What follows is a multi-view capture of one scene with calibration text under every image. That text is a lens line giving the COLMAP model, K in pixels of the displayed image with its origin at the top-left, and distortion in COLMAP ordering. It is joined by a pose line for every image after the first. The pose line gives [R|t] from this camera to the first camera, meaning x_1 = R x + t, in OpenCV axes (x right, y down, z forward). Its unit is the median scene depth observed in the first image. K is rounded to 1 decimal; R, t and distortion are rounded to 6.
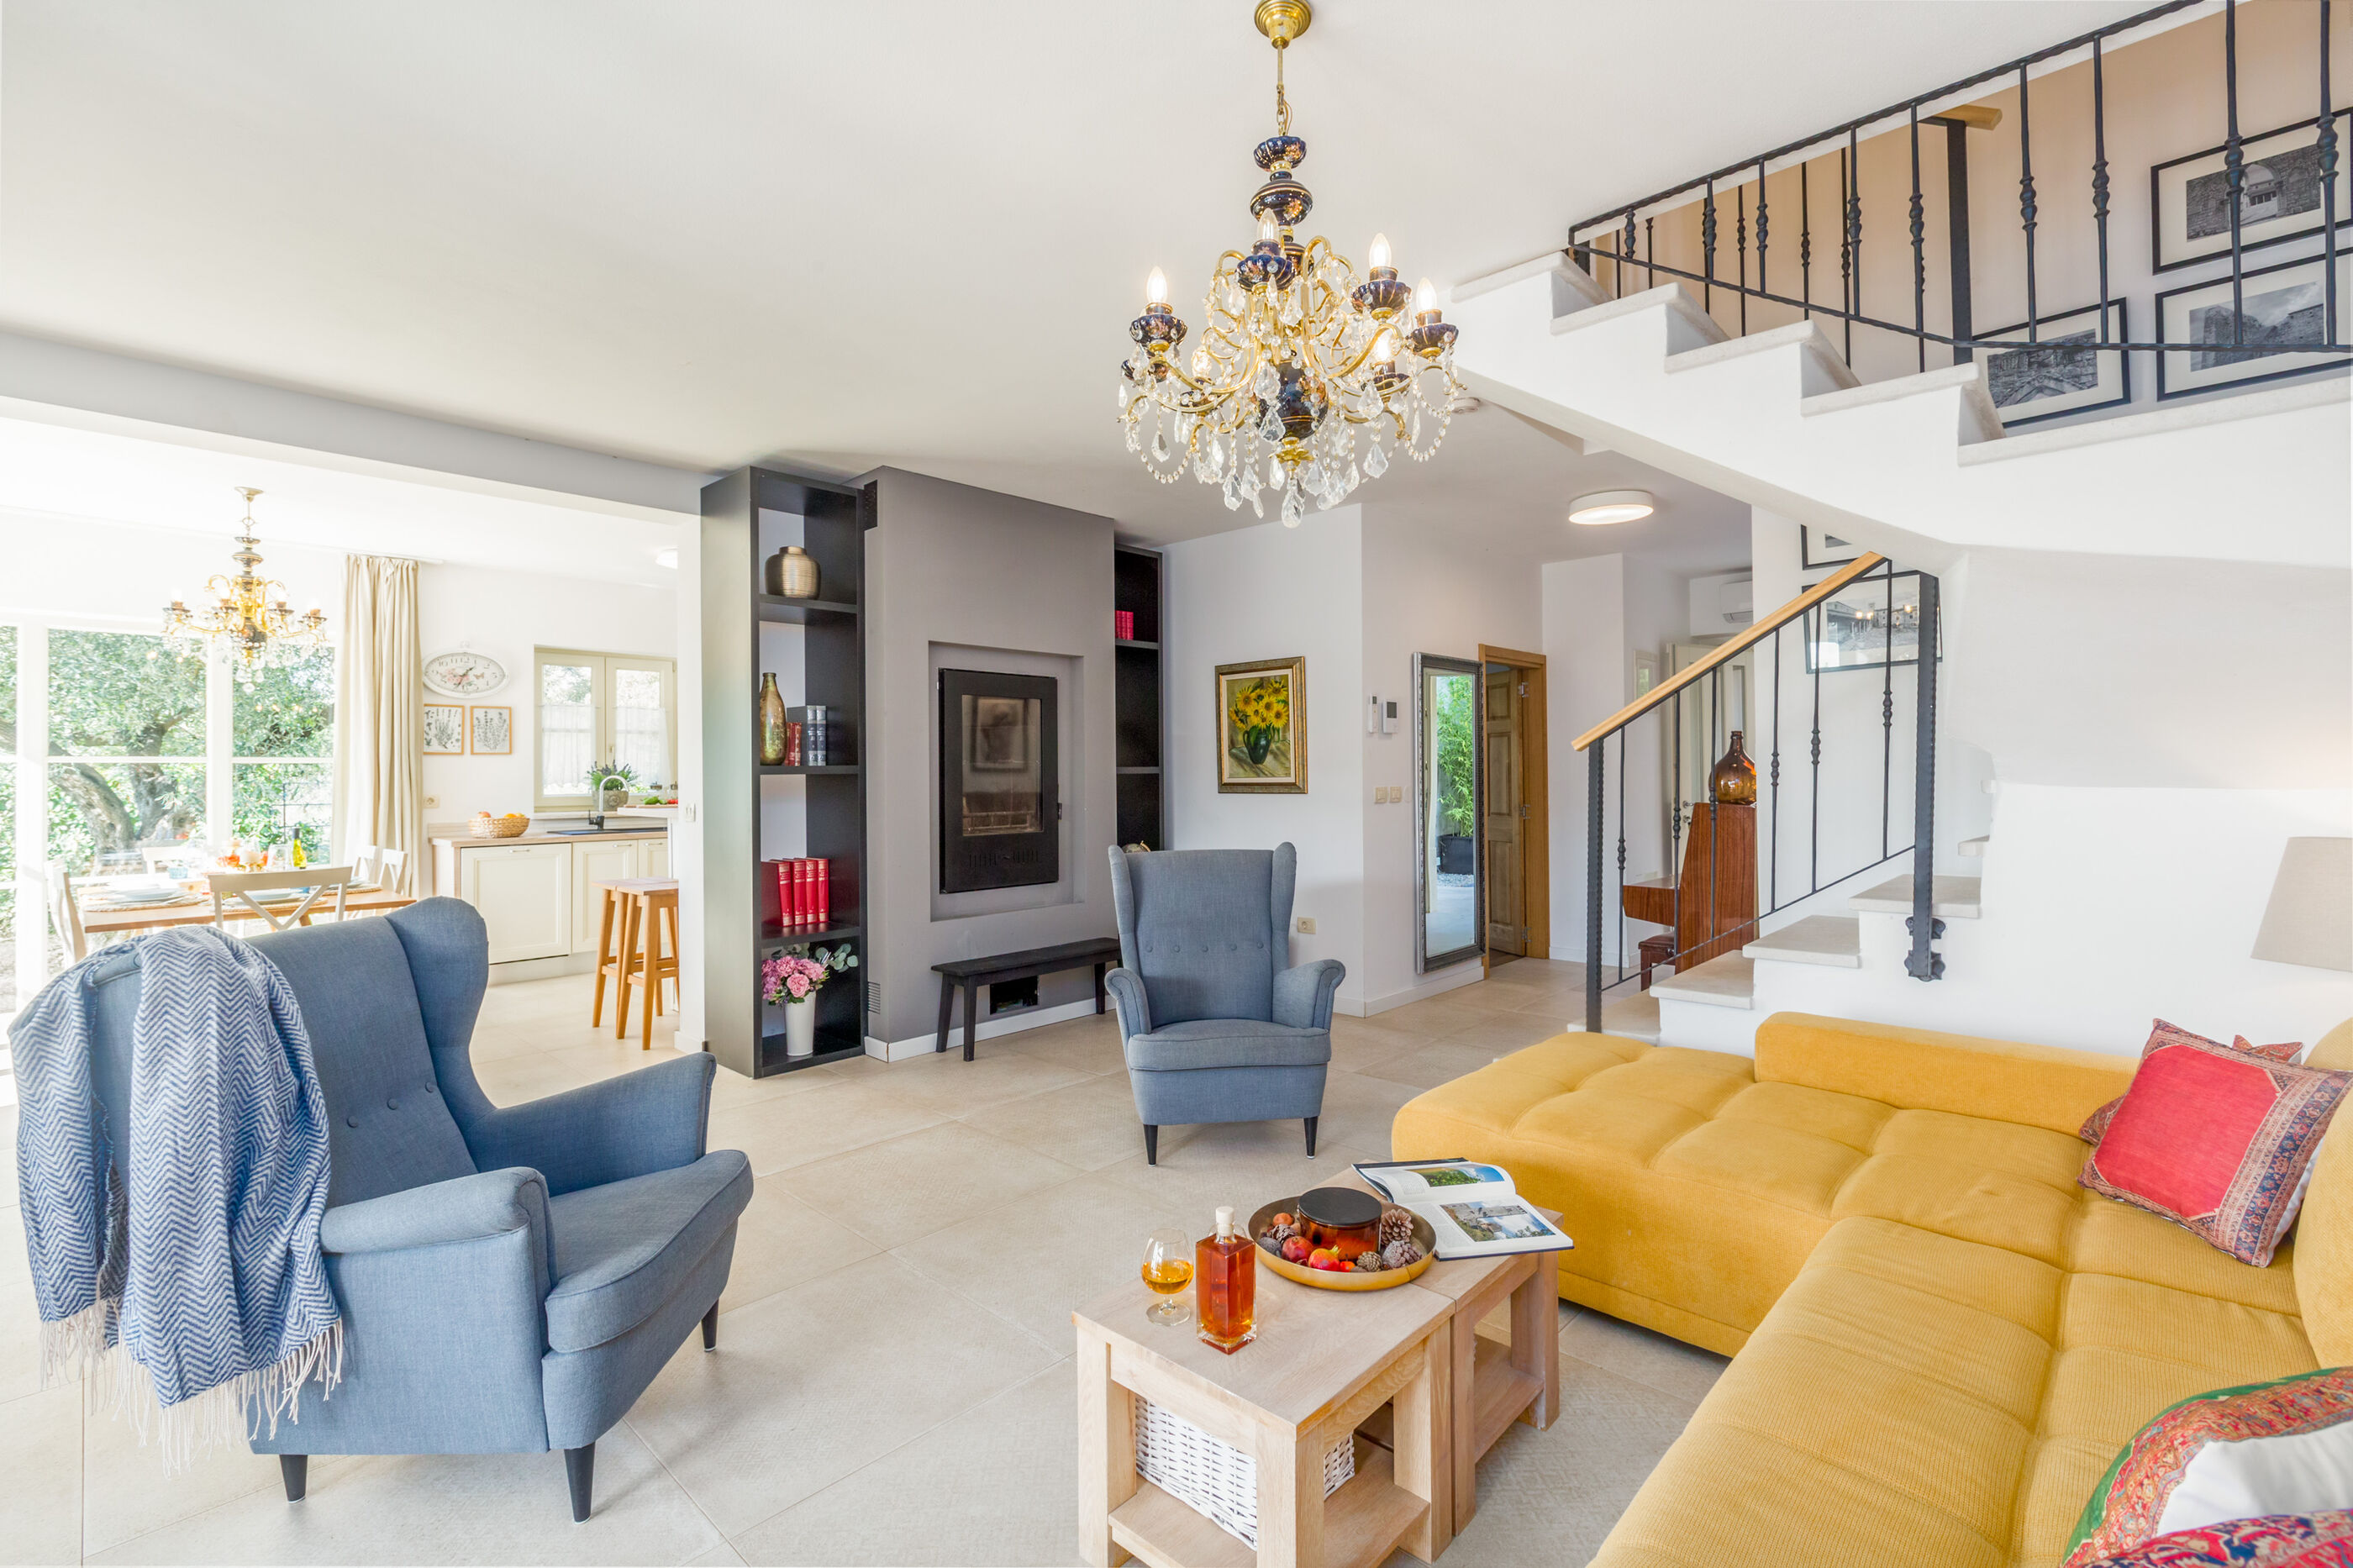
lens RADIAL K [[1073.5, 0, 1169.6], [0, 1073.5, 771.1], [0, 0, 1]] dist [-0.001887, 0.000340]
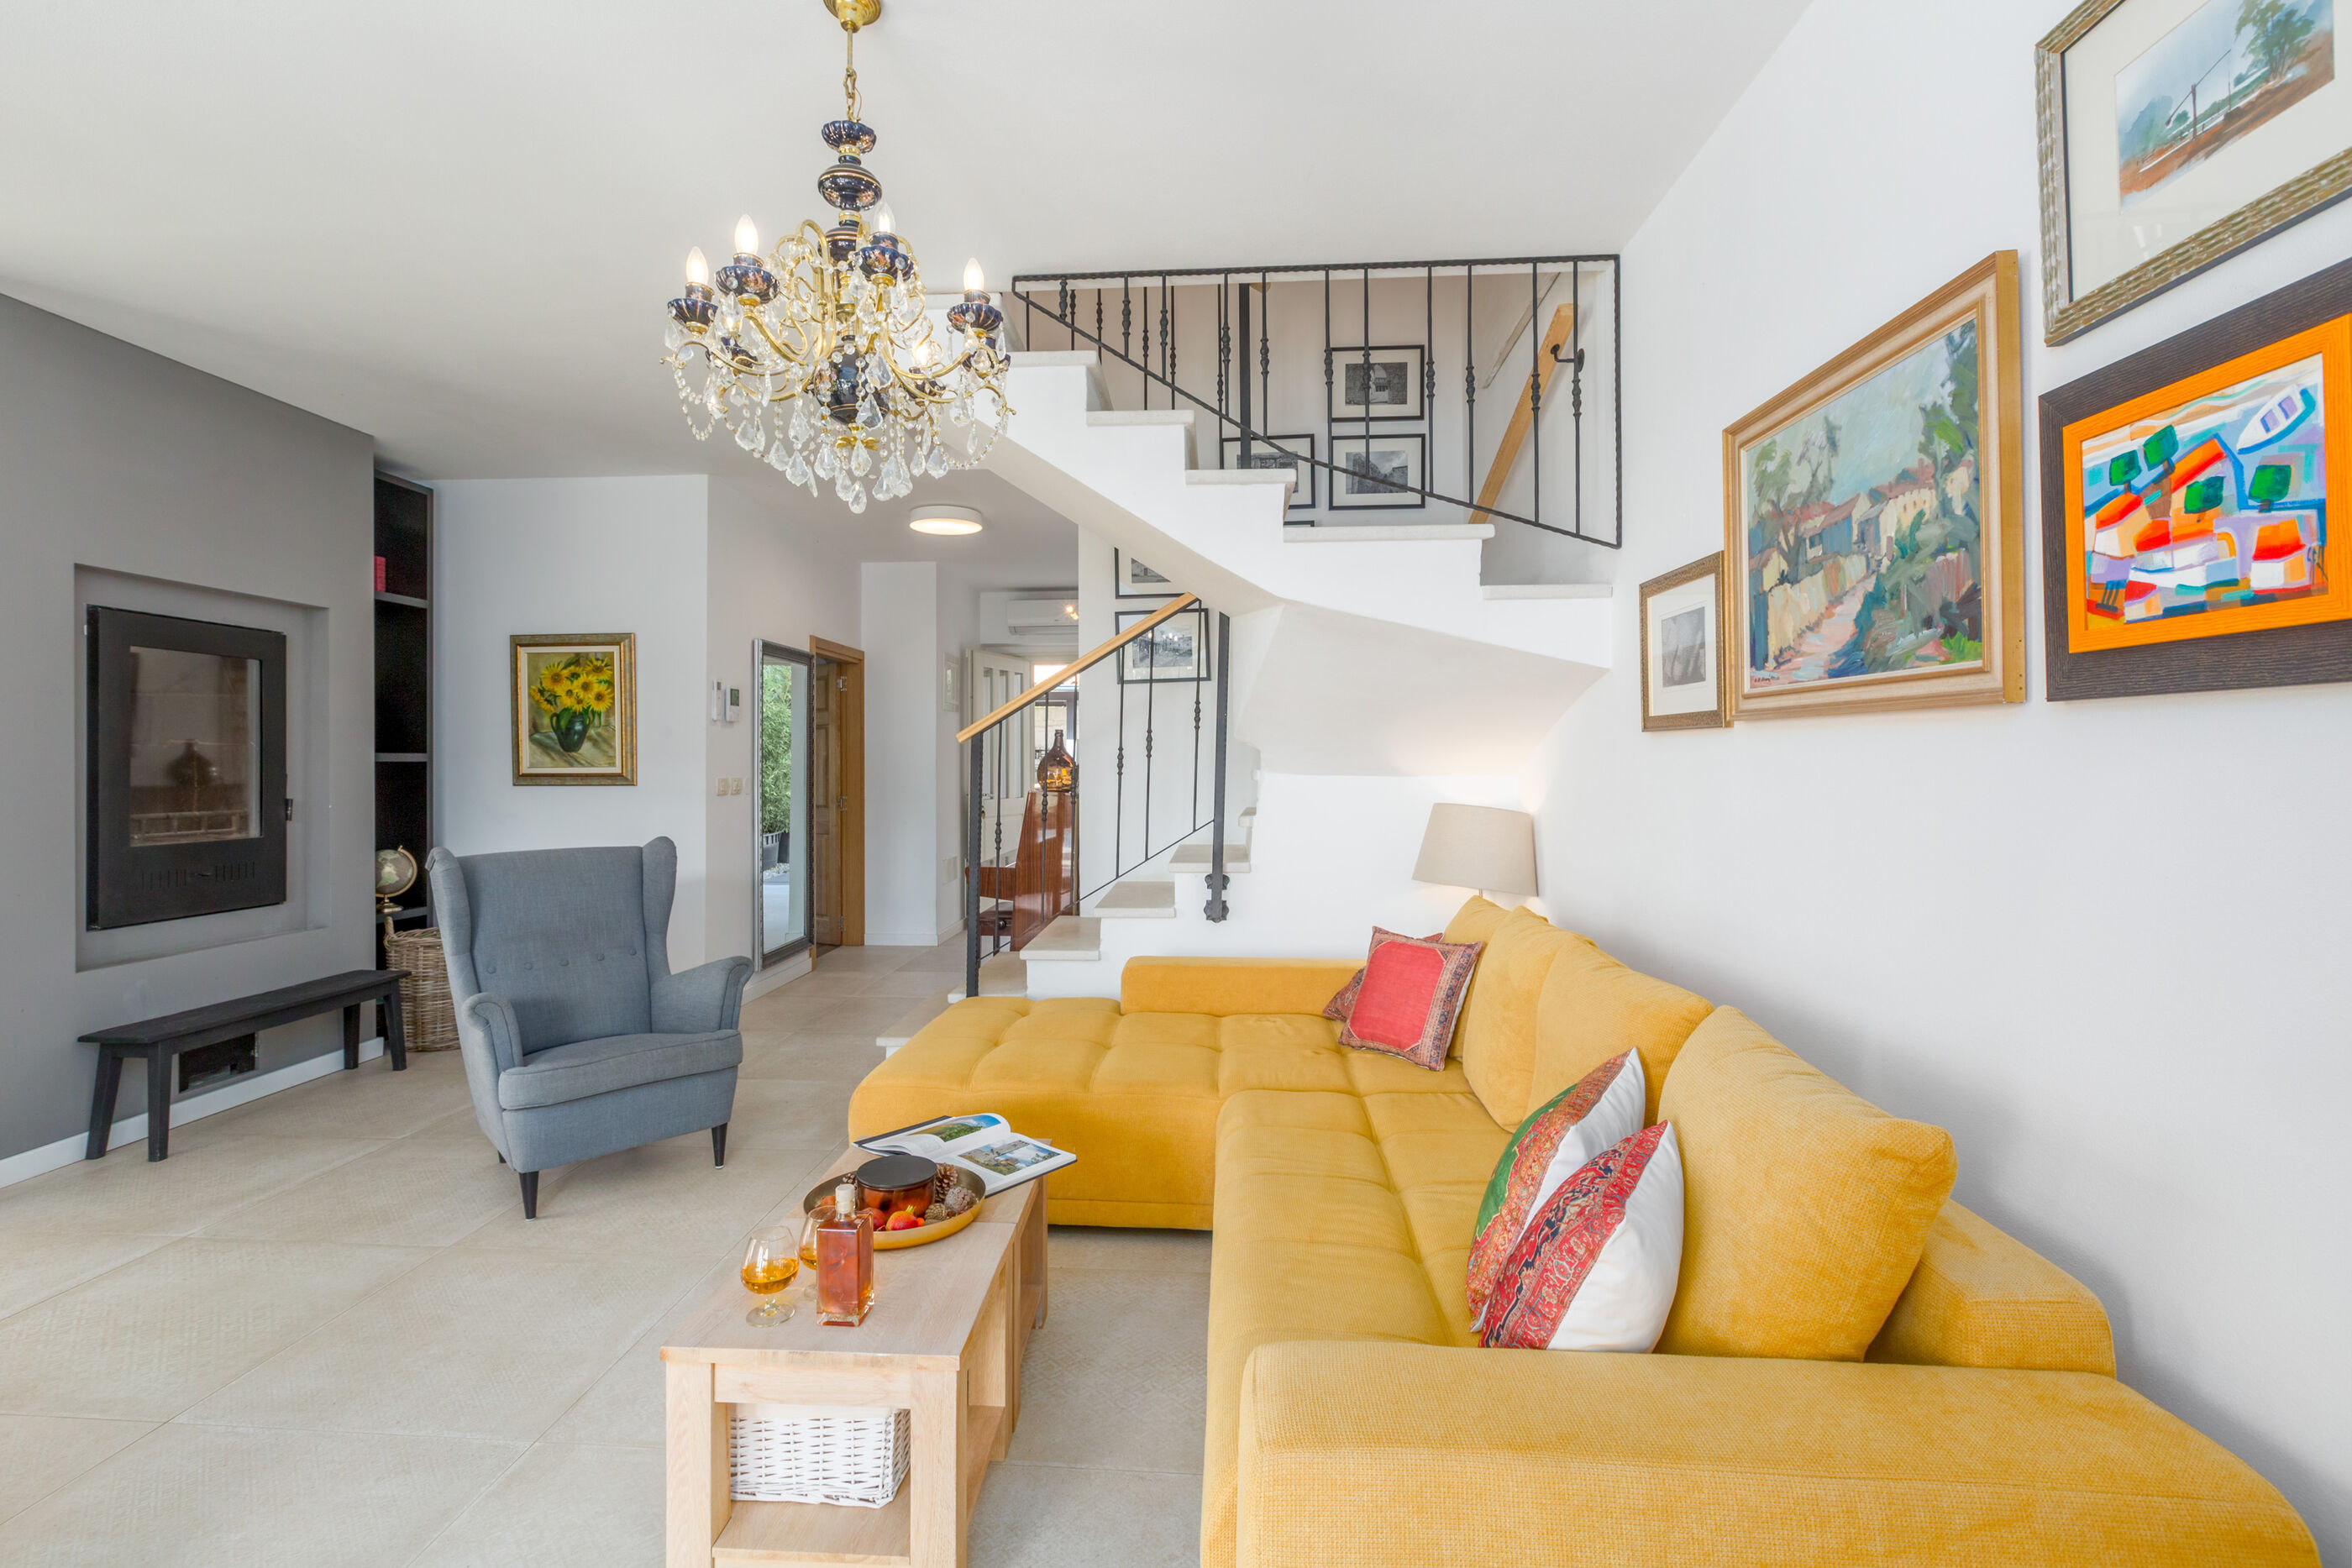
lens RADIAL K [[1073.0, 0, 1204.6], [0, 1073.0, 776.1], [0, 0, 1]] dist [-0.001887, 0.000340]
pose [[0.755099, 0.000875, 0.655610, -0.160952], [-0.006451, 0.999961, 0.006096, 0.006998], [-0.655578, -0.008833, 0.755075, 0.010976]]
